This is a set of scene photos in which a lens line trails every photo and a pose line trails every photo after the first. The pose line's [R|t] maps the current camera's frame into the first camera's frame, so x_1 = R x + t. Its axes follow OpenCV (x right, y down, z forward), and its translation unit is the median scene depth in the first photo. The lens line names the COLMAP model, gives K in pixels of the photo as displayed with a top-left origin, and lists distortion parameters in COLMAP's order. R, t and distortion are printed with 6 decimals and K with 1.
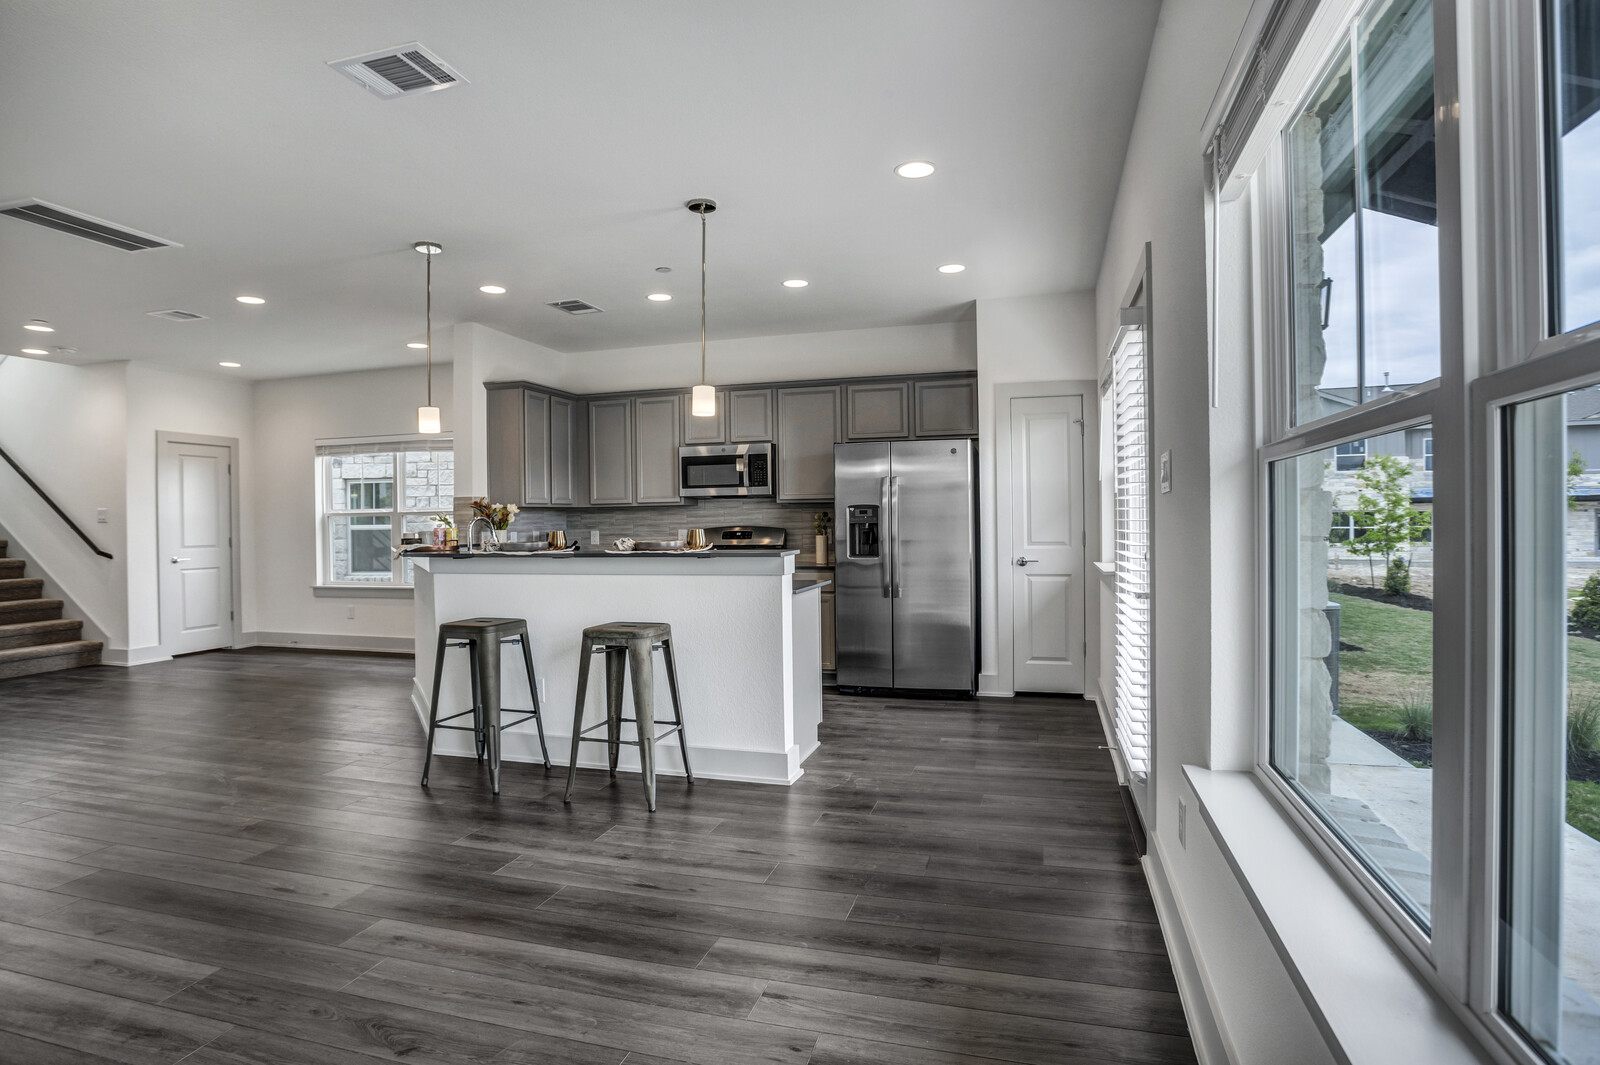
lens RADIAL K [[812.5, 0, 802.1], [0, 812.5, 527.0], [0, 0, 1]] dist [-0.001573, -0.000171]
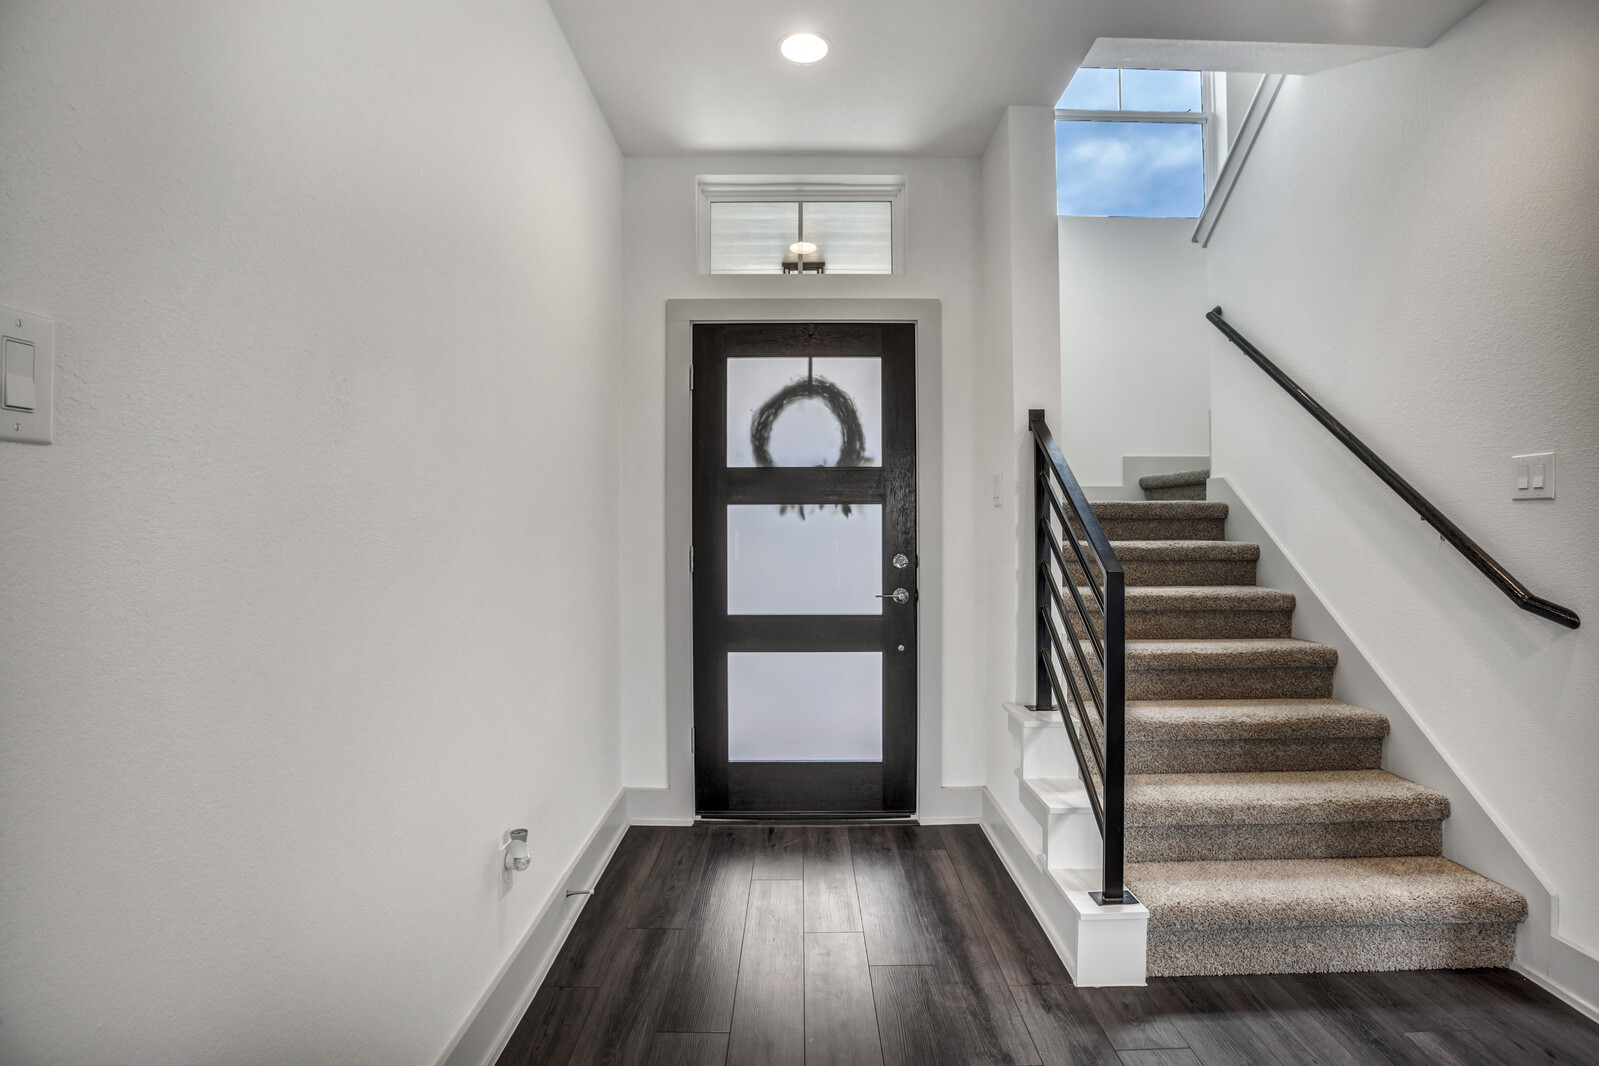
lens RADIAL K [[812.0, 0, 801.6], [0, 812.0, 527.5], [0, 0, 1]] dist [-0.001573, -0.000171]
pose [[0.297125, 0.018816, -0.954653, -0.679742], [-0.006500, 0.999823, 0.017683, 0.000822], [0.954816, 0.000951, 0.297195, 0.677221]]
